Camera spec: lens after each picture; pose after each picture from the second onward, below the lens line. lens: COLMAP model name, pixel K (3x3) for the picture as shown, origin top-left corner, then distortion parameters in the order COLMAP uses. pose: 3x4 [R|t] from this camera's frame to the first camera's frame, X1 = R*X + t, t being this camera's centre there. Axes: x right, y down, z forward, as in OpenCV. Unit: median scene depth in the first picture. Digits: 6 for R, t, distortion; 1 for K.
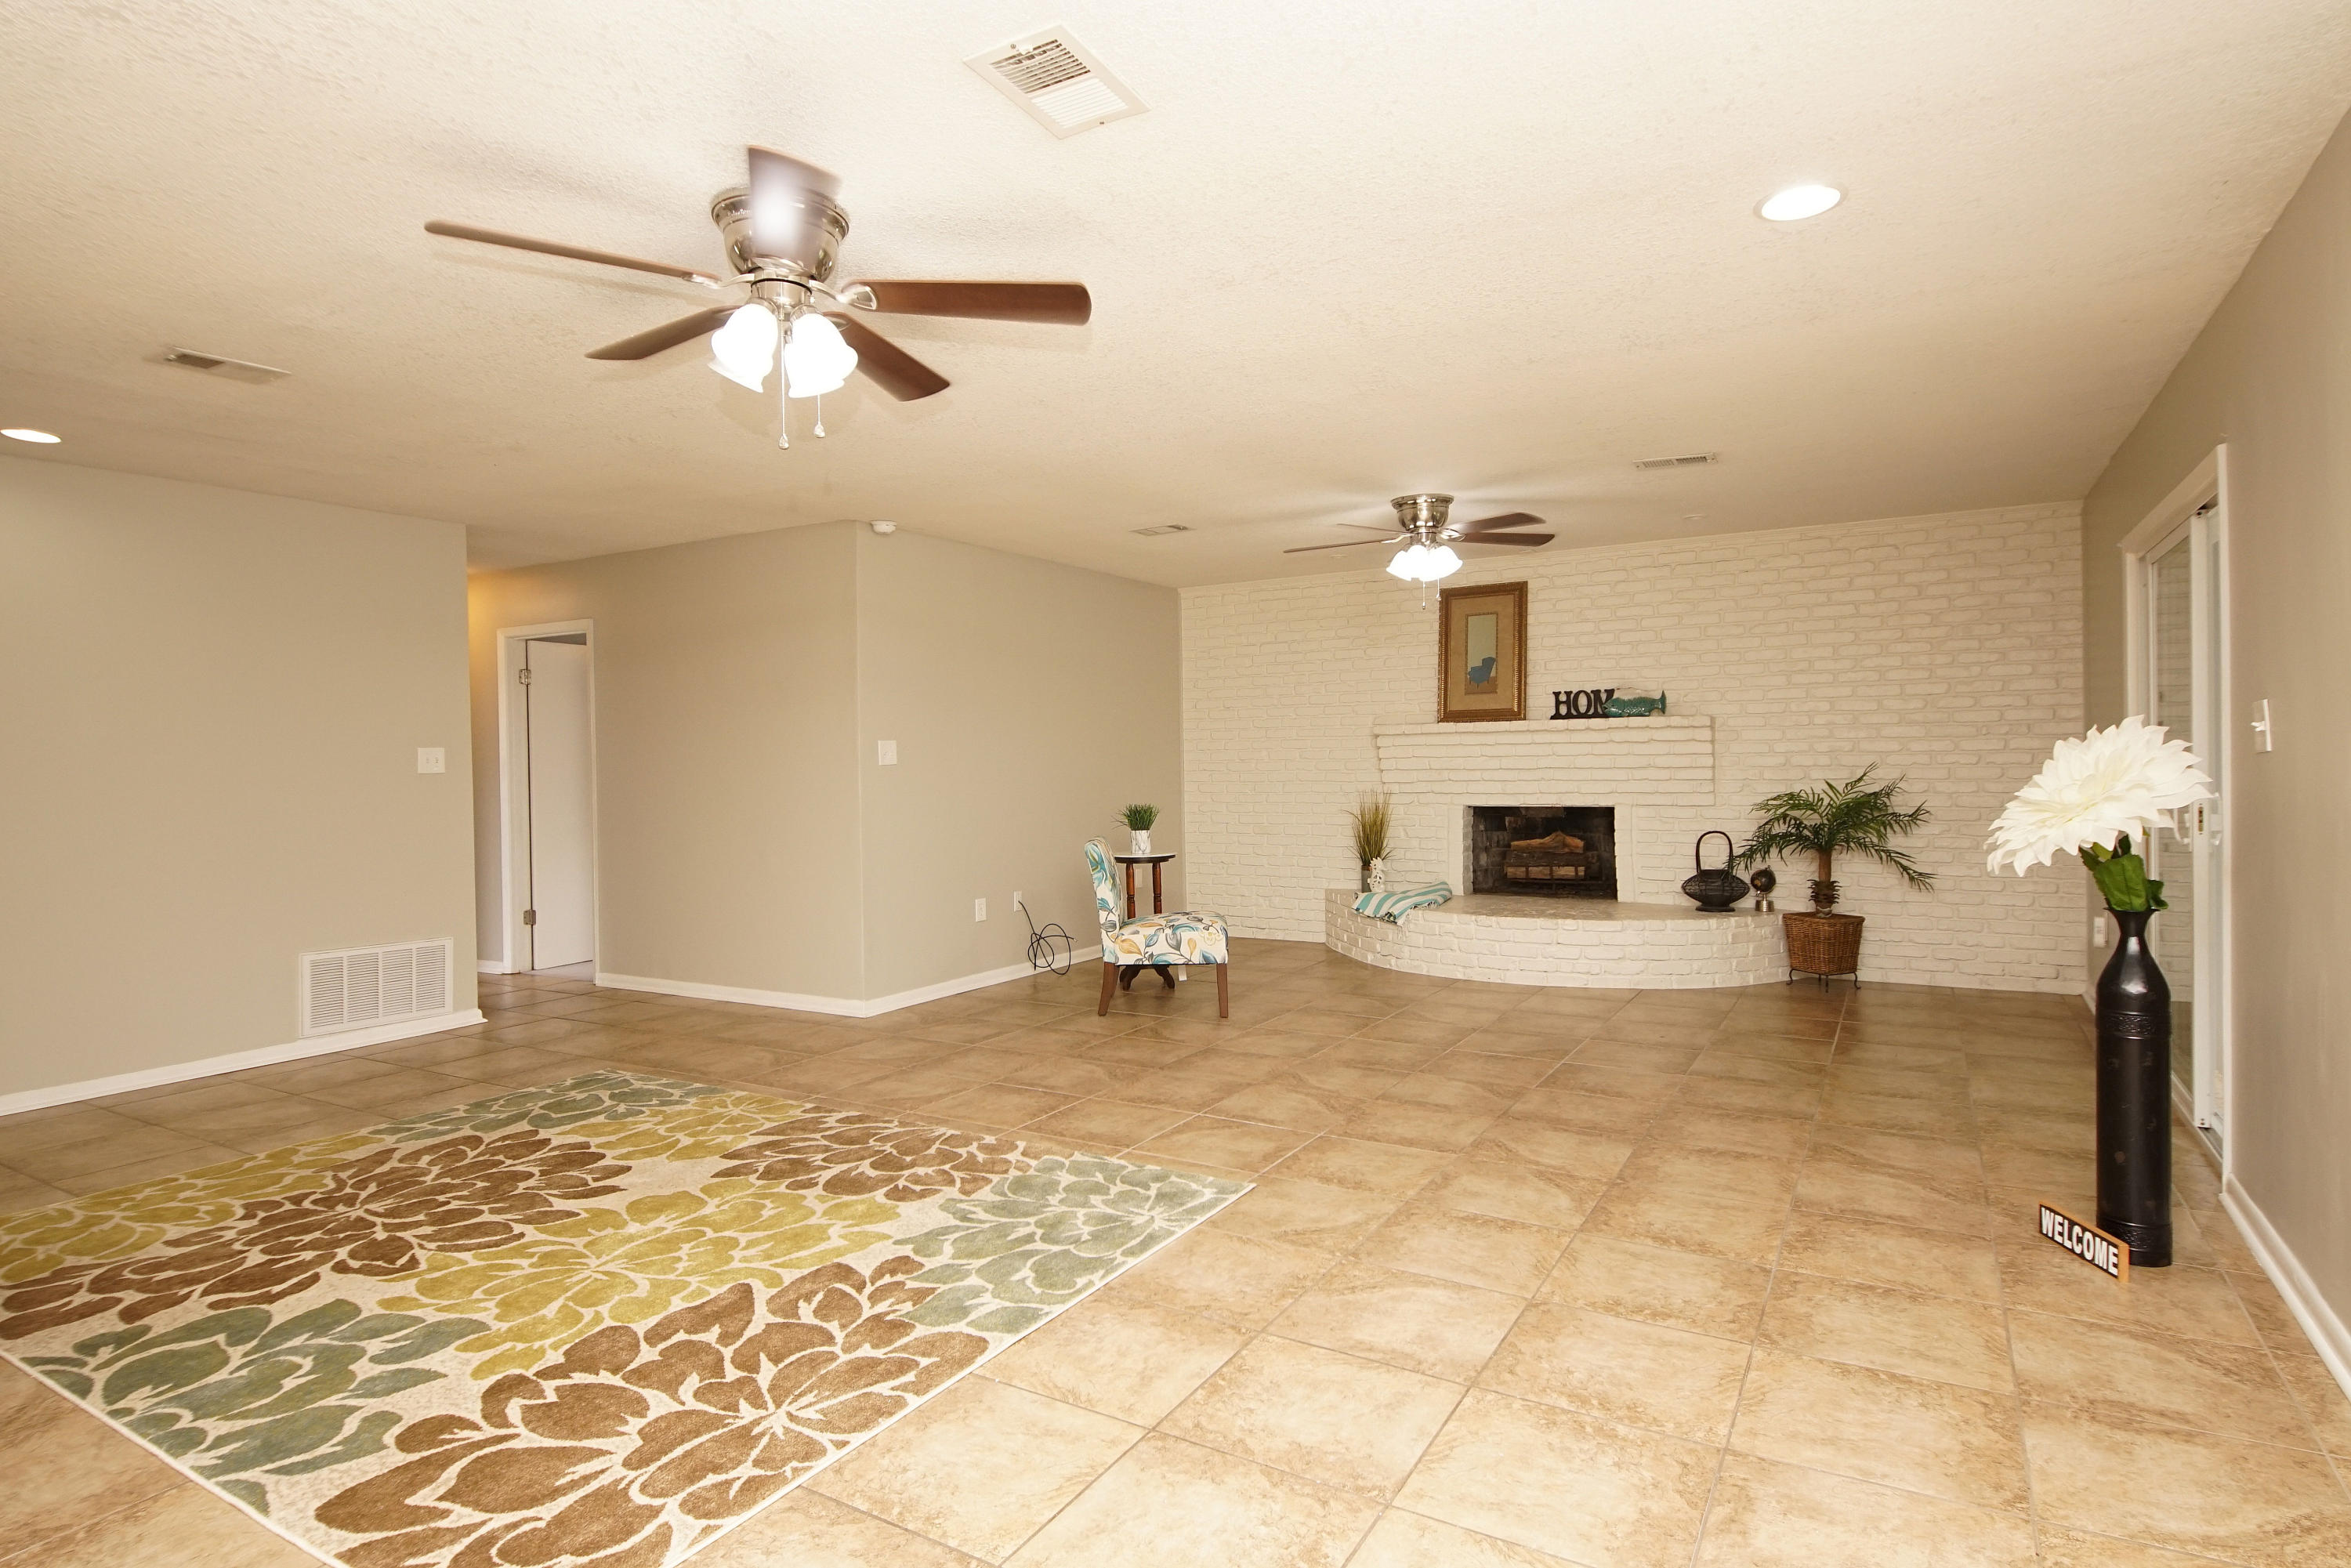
lens RADIAL K [[1255.8, 0, 1147.1], [0, 1255.8, 774.2], [0, 0, 1]] dist [0.044014, -0.046704]
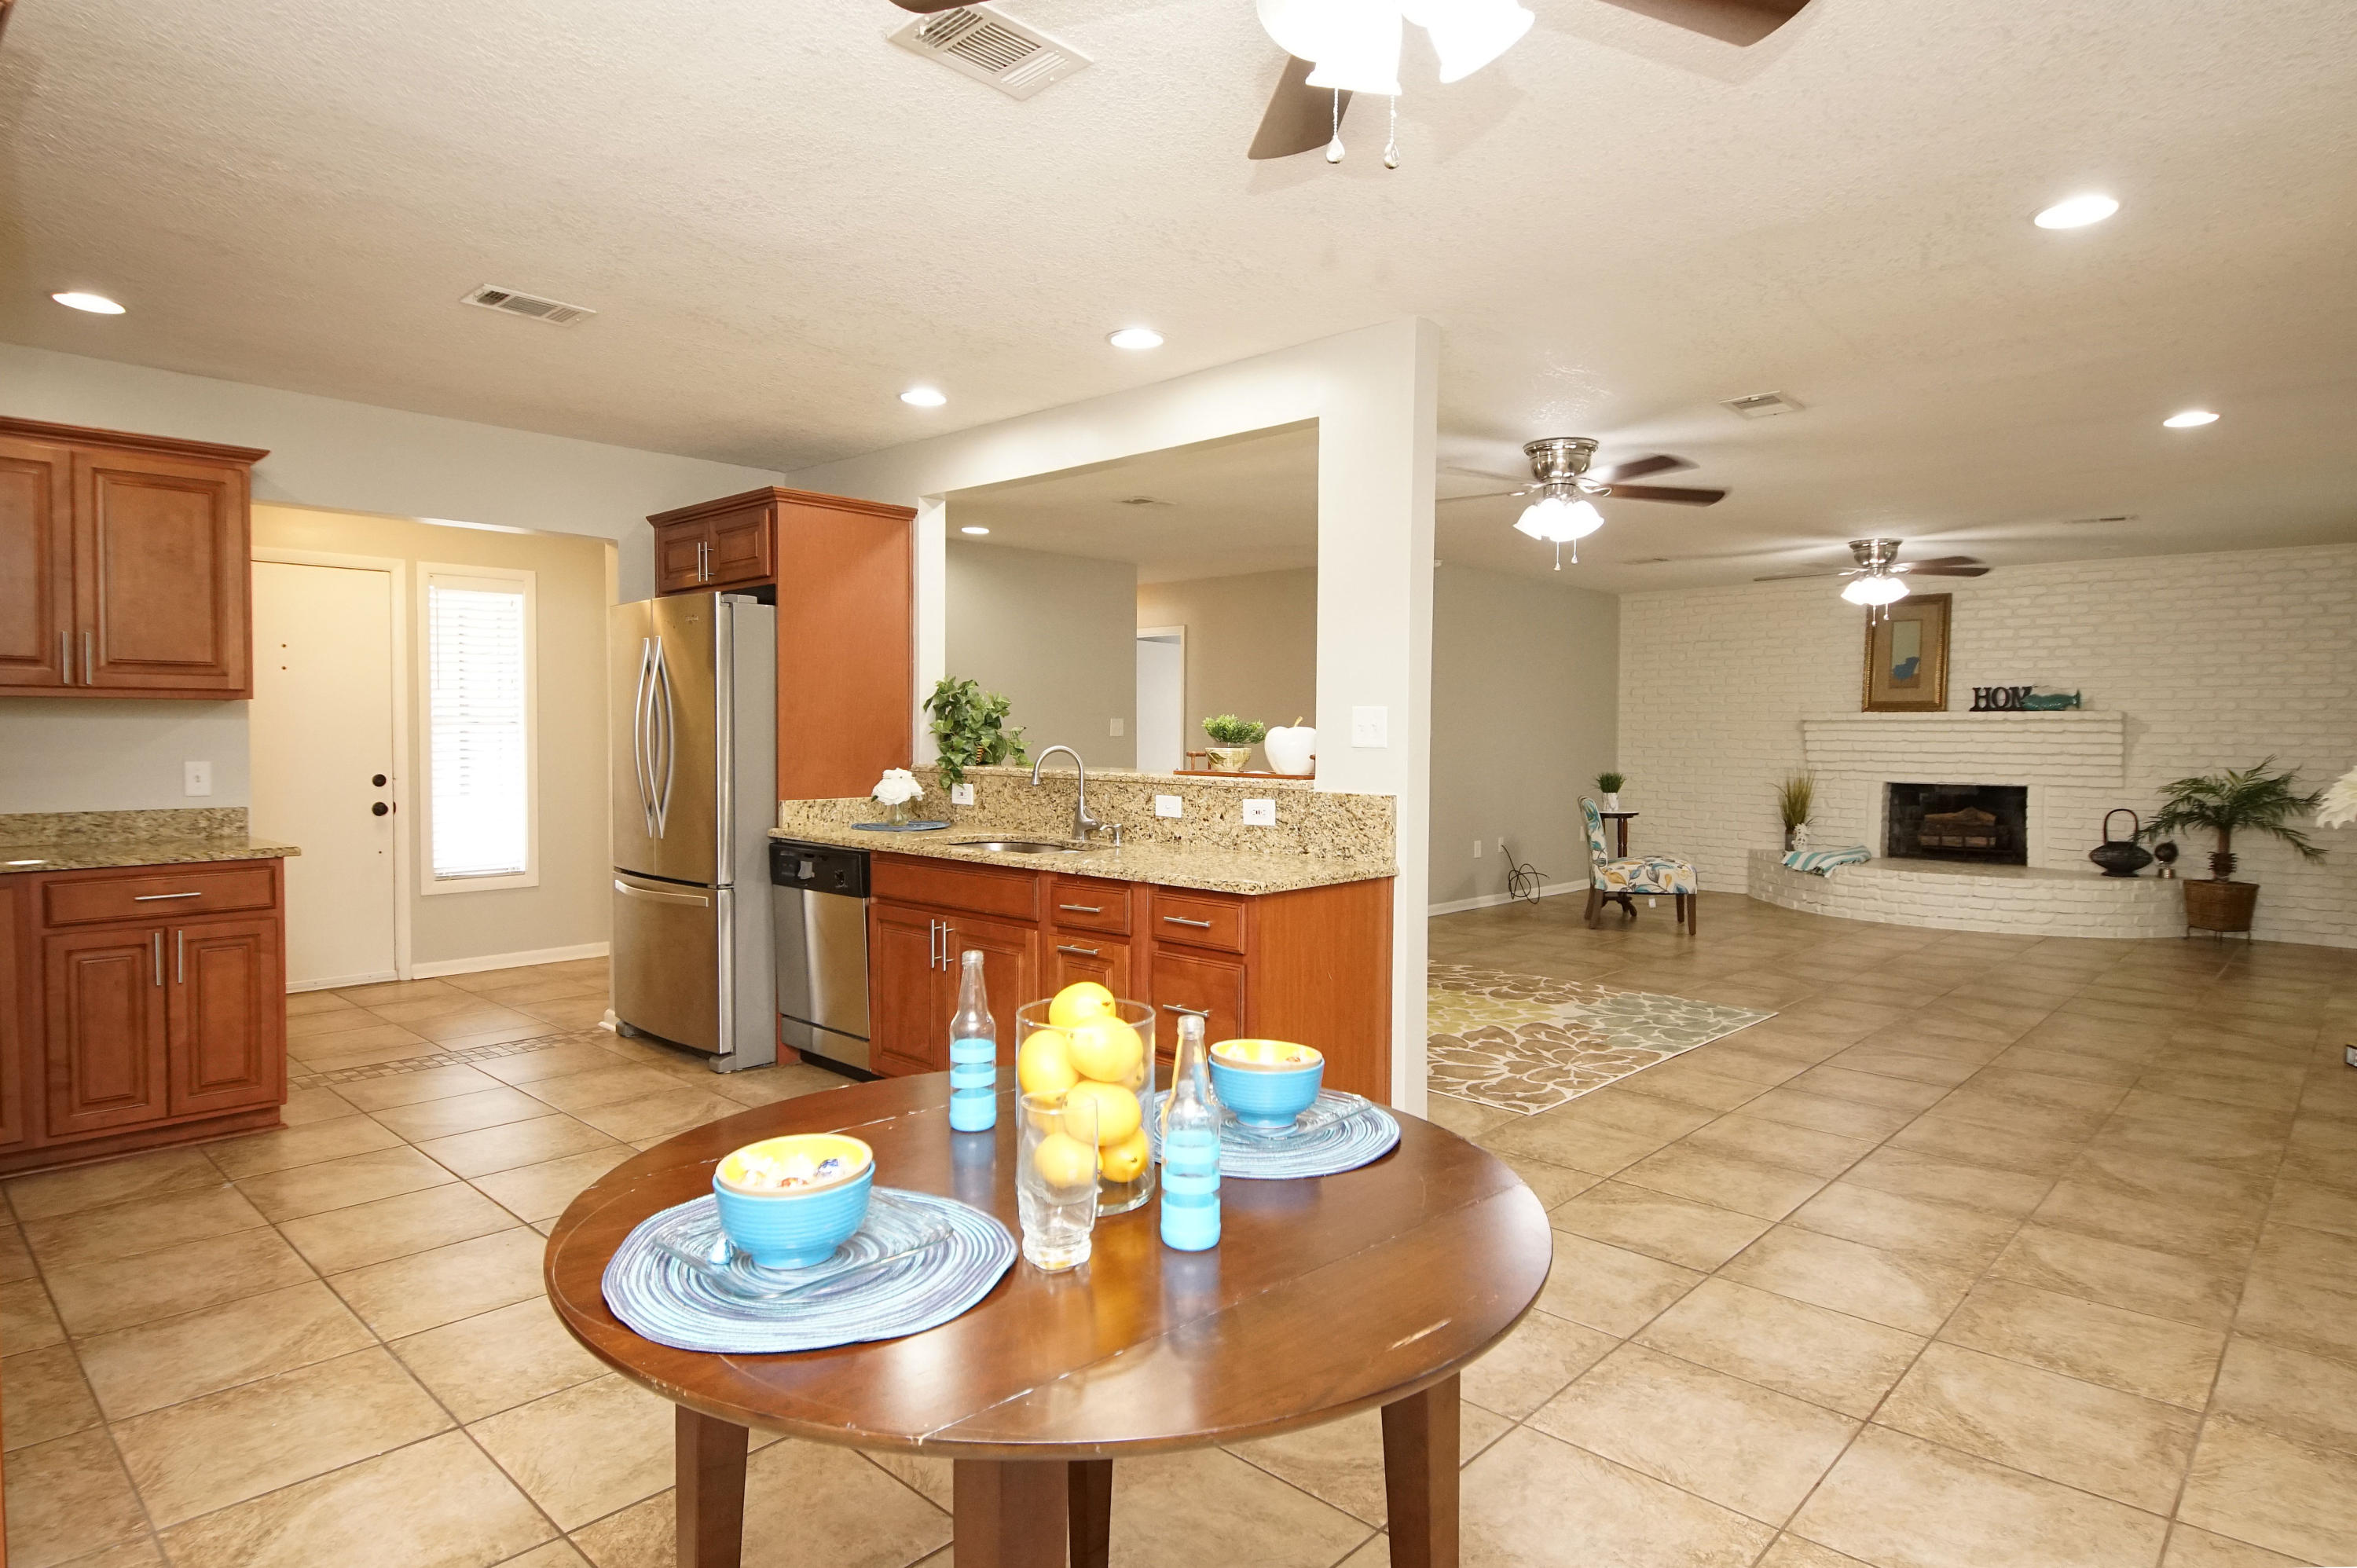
lens RADIAL K [[1293.9, 0, 1148.6], [0, 1293.9, 768.5], [0, 0, 1]] dist [0.035764, -0.037191]
pose [[0.975066, 0.028349, -0.220097, -0.179151], [-0.024209, 0.999476, 0.021485, 0.003004], [0.220590, -0.015621, 0.975241, -0.407474]]
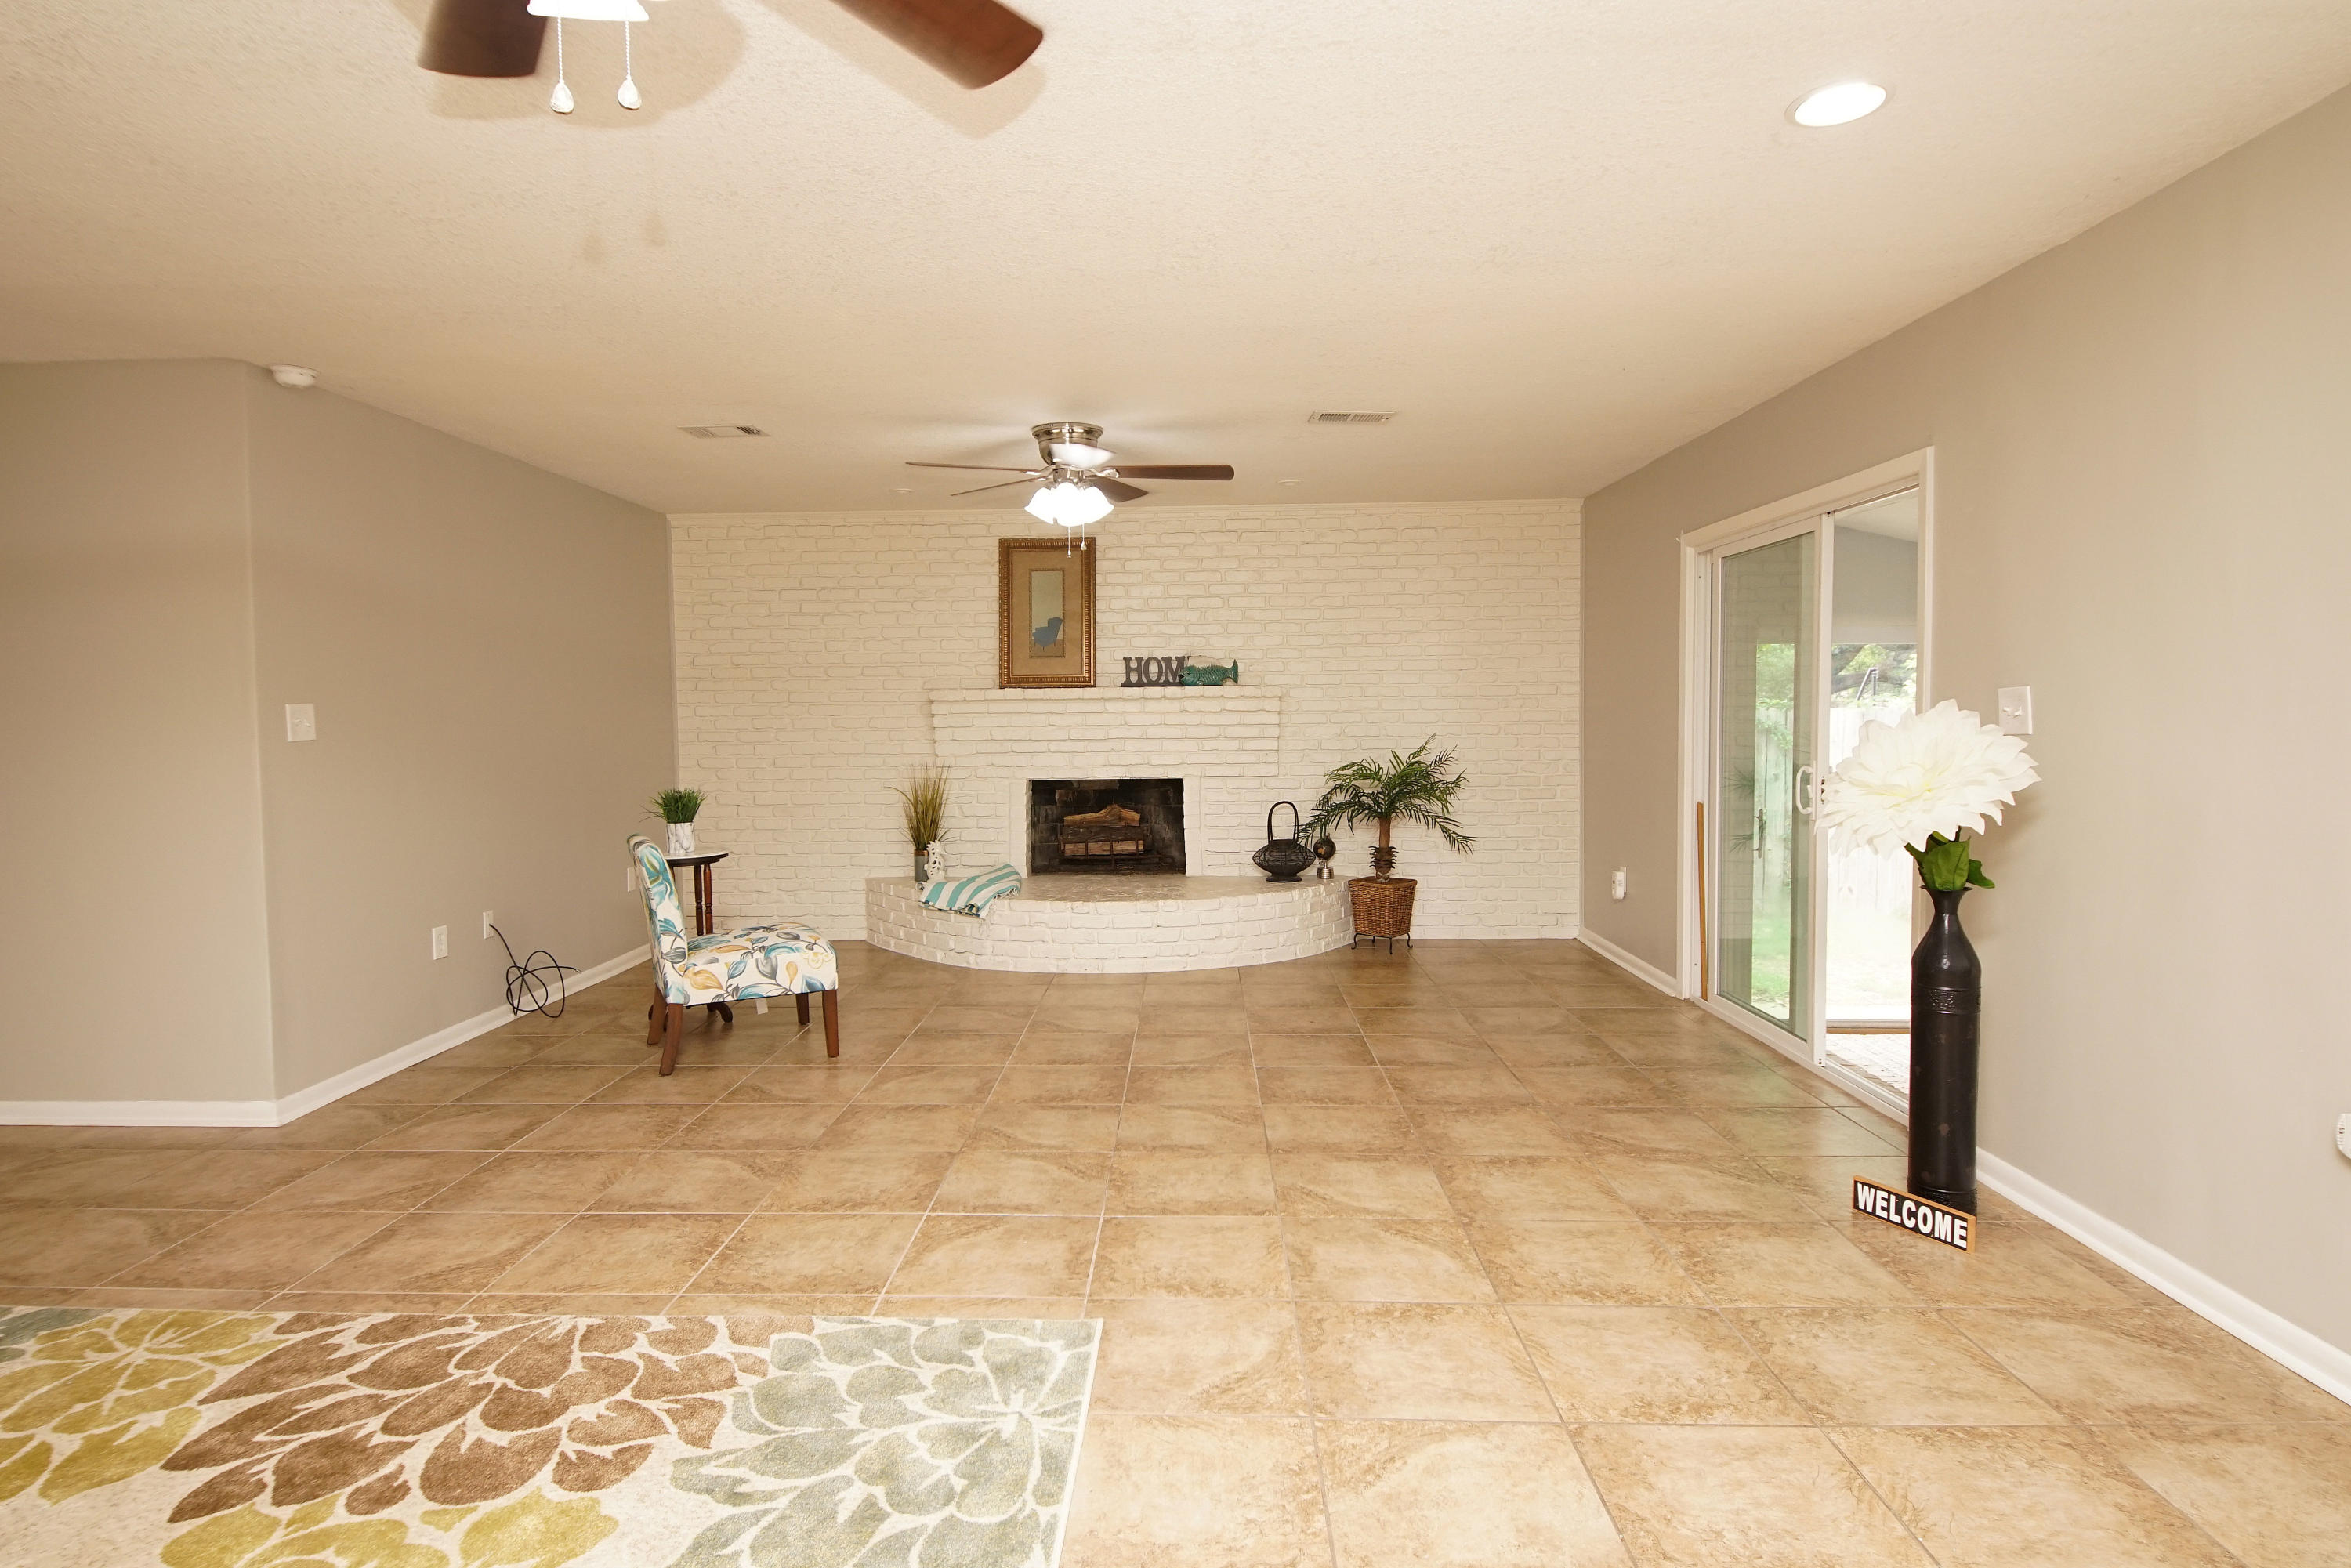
lens RADIAL K [[1256.8, 0, 1148.8], [0, 1256.8, 772.0], [0, 0, 1]] dist [0.035594, -0.032691]
pose [[0.875246, -0.017685, 0.483354, -0.131891], [0.003258, 0.999524, 0.030672, -0.009760], [-0.483667, -0.025271, 0.874887, 0.188238]]
